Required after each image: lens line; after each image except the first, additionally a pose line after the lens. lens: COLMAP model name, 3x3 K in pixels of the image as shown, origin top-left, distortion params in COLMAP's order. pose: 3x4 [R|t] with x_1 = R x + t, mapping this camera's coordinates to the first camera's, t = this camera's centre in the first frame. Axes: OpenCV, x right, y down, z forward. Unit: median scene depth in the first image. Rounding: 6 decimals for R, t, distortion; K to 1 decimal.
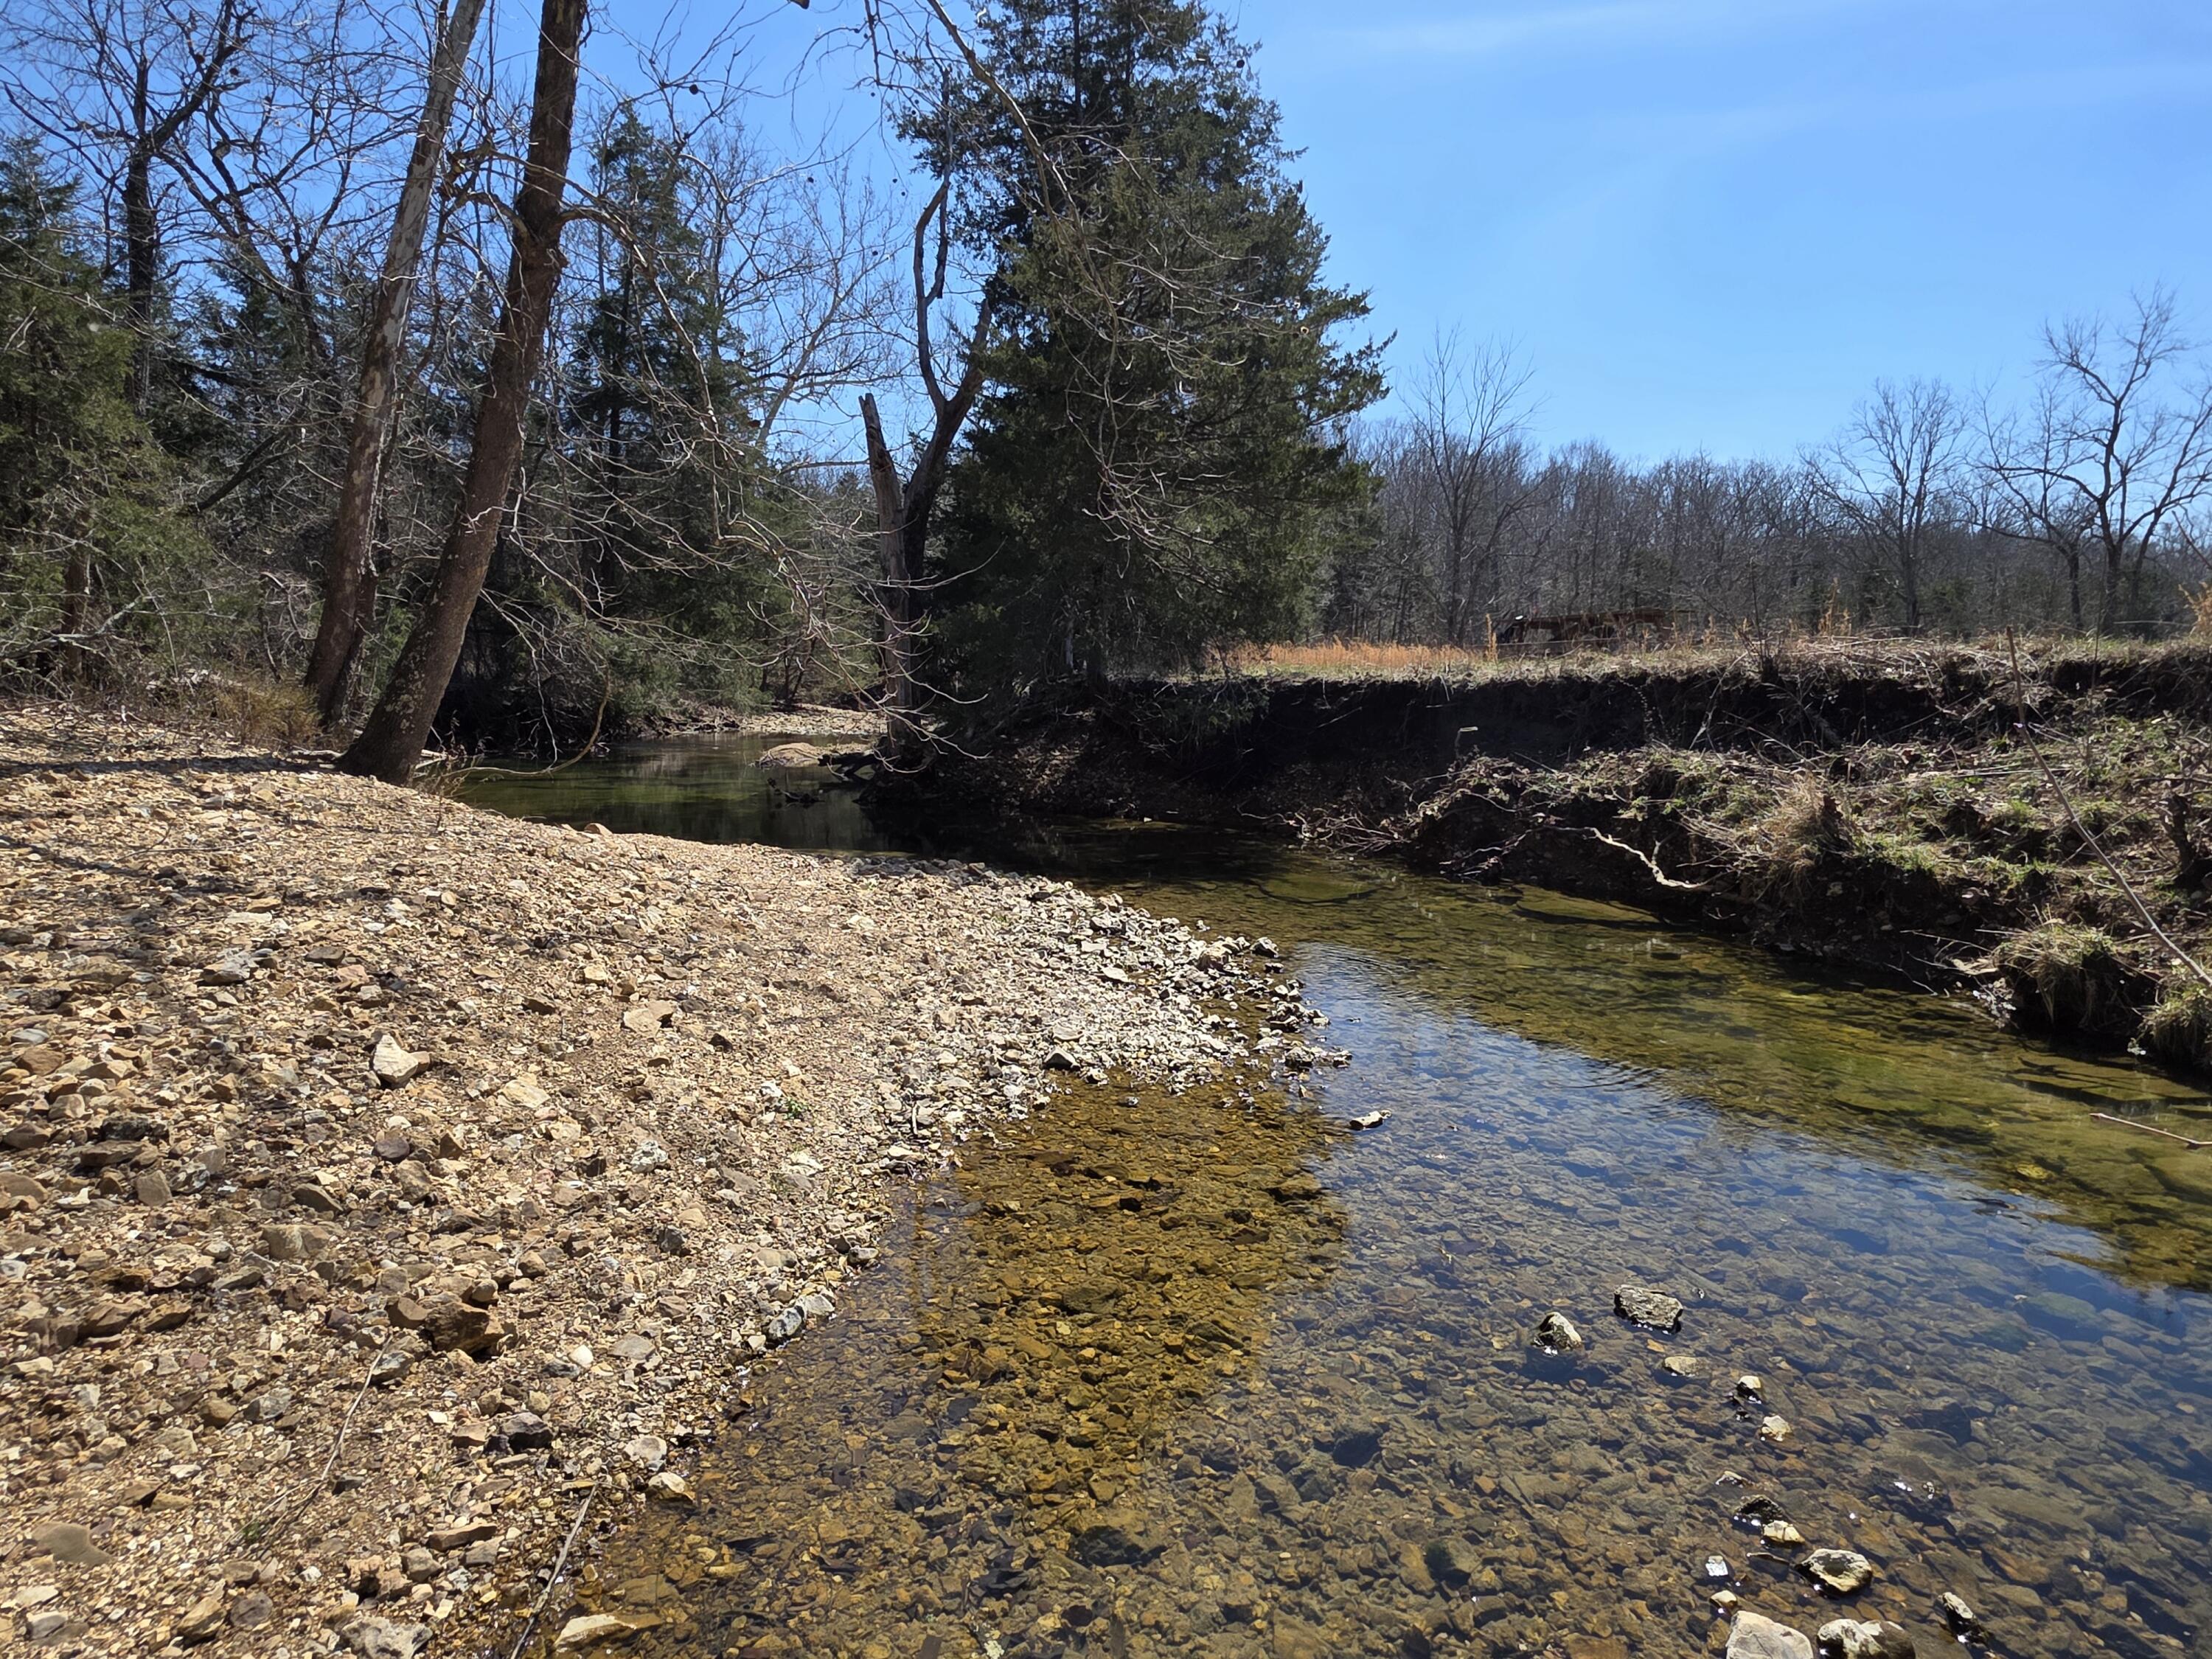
lens RADIAL K [[1172.0, 0, 1107.0], [0, 1172.0, 824.8], [0, 0, 1]] dist [-0.003818, -0.000506]
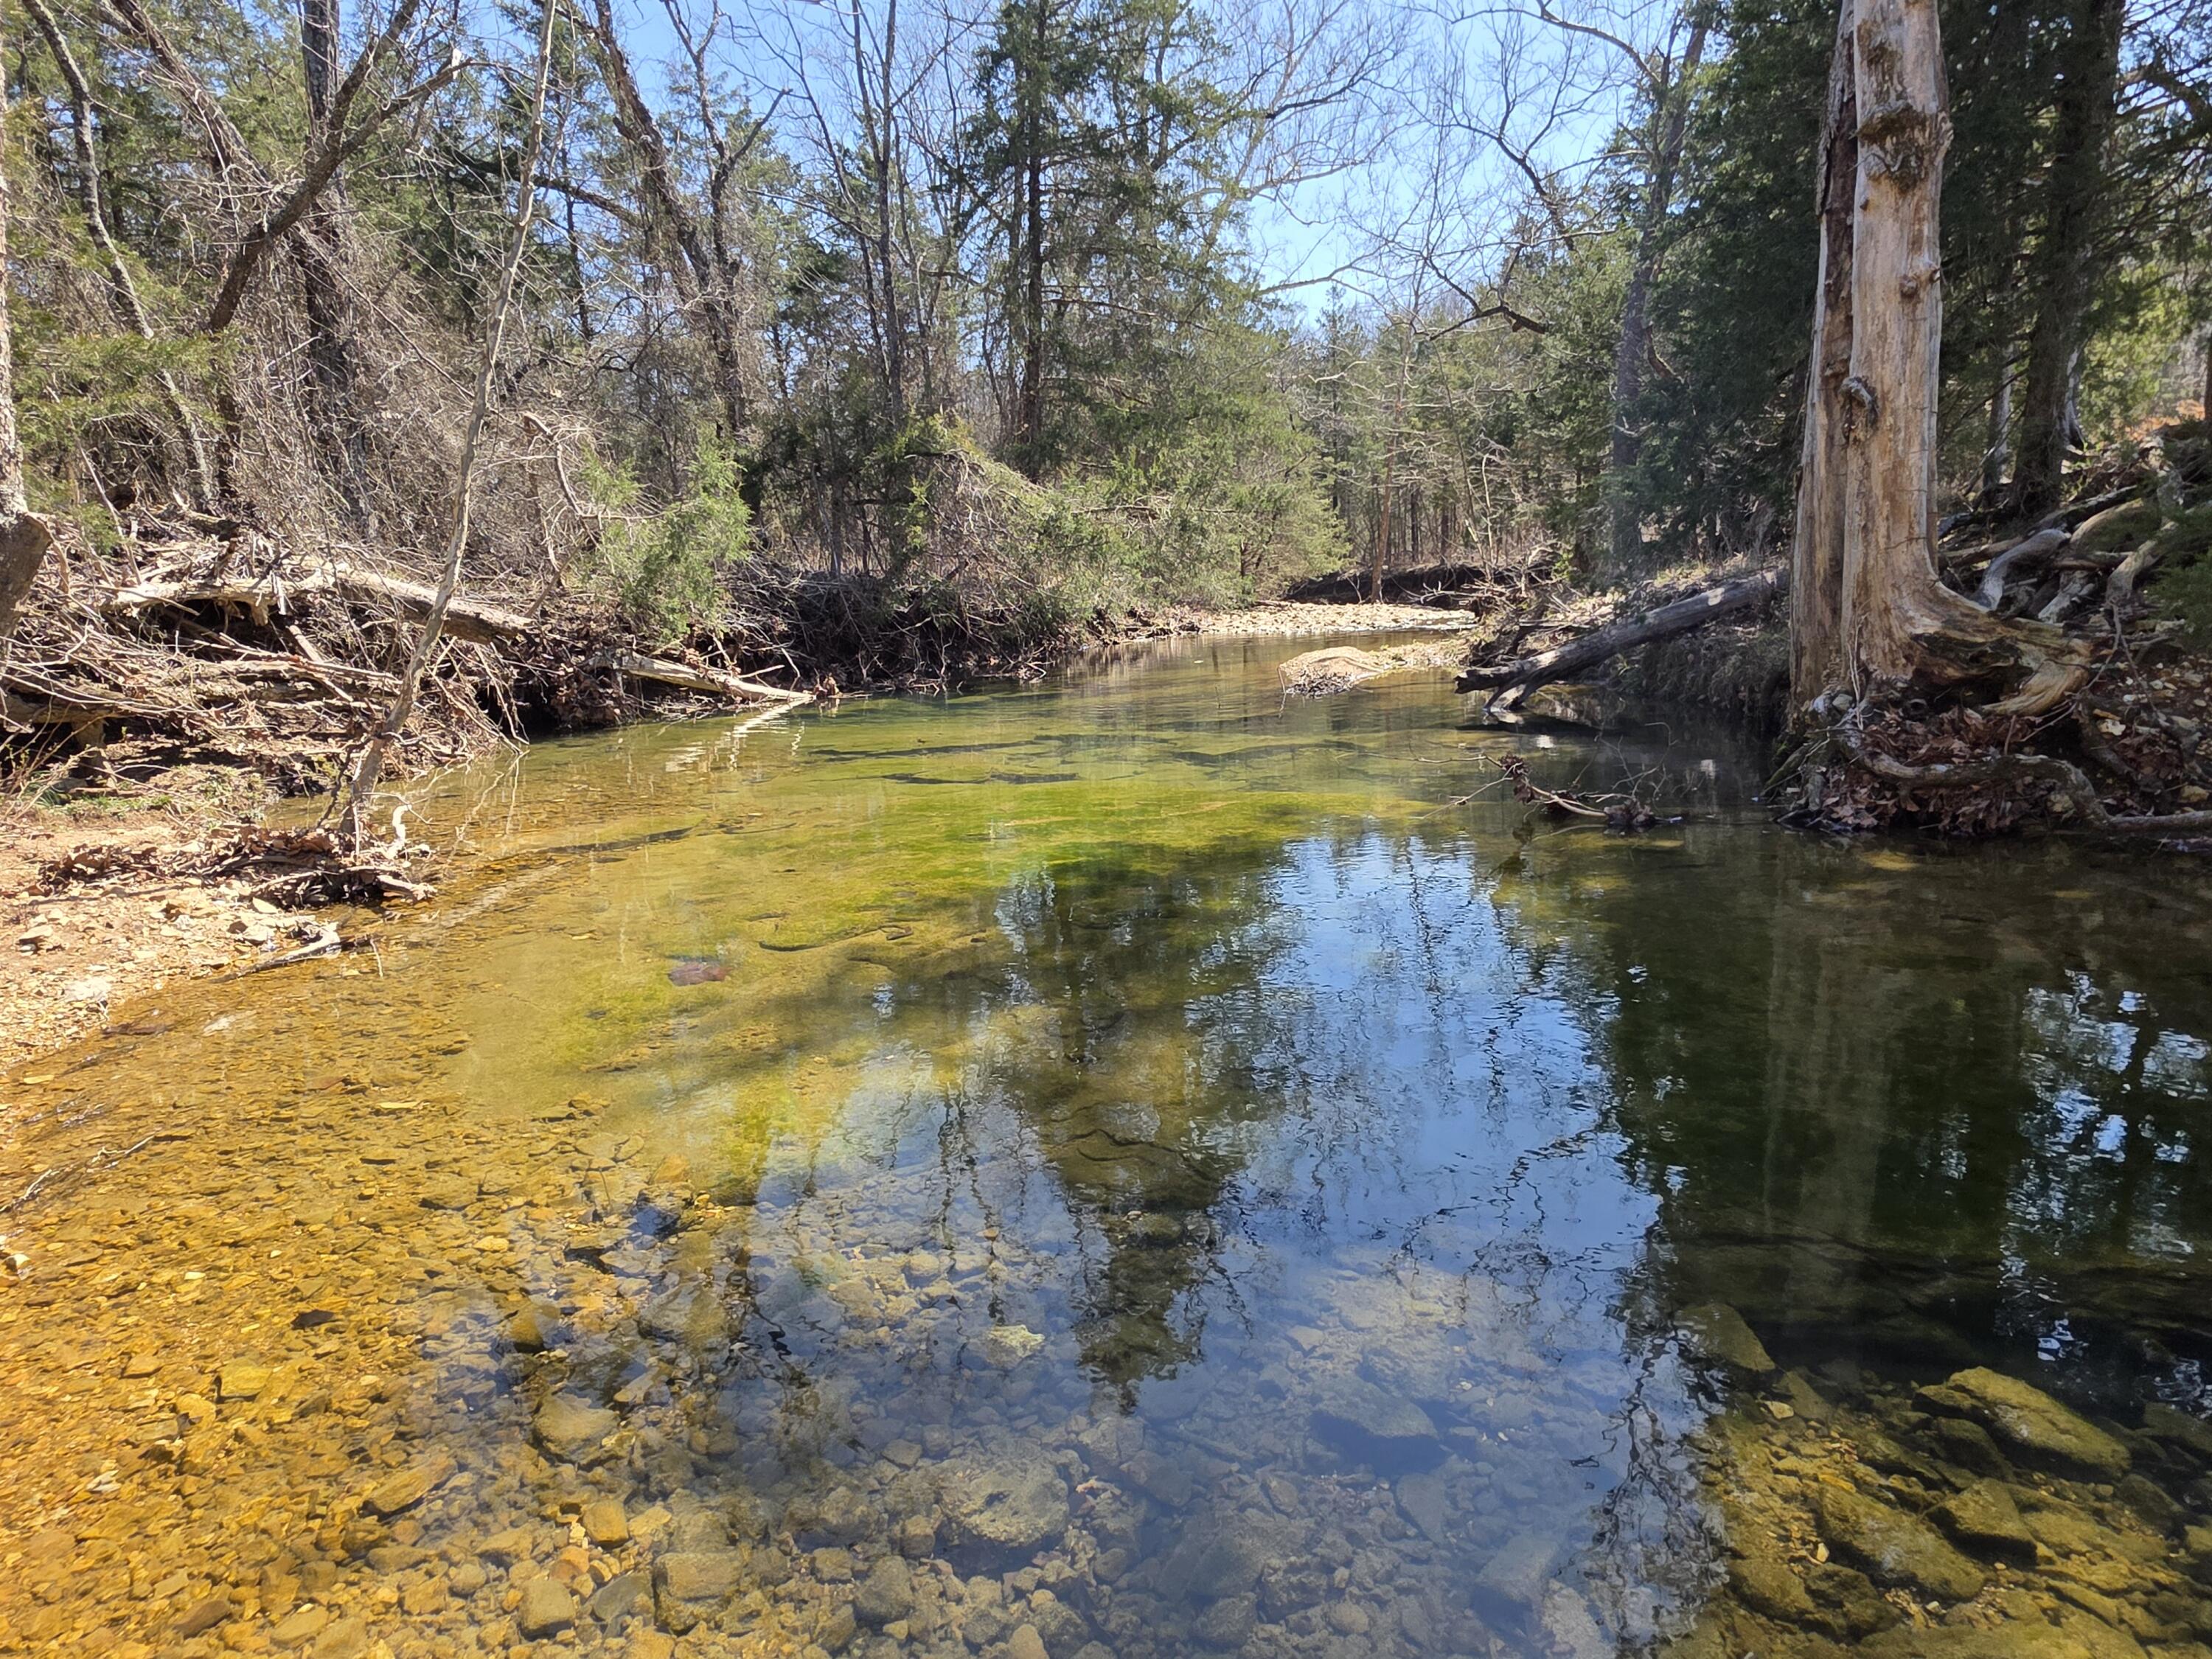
lens RADIAL K [[1172.0, 0, 1108.7], [0, 1172.0, 831.1], [0, 0, 1]] dist [-0.003818, -0.000506]
pose [[0.940139, 0.006407, -0.340732, -0.137528], [0.024175, 0.996051, 0.085433, -0.025826], [0.339934, -0.088556, 0.936271, 0.326595]]
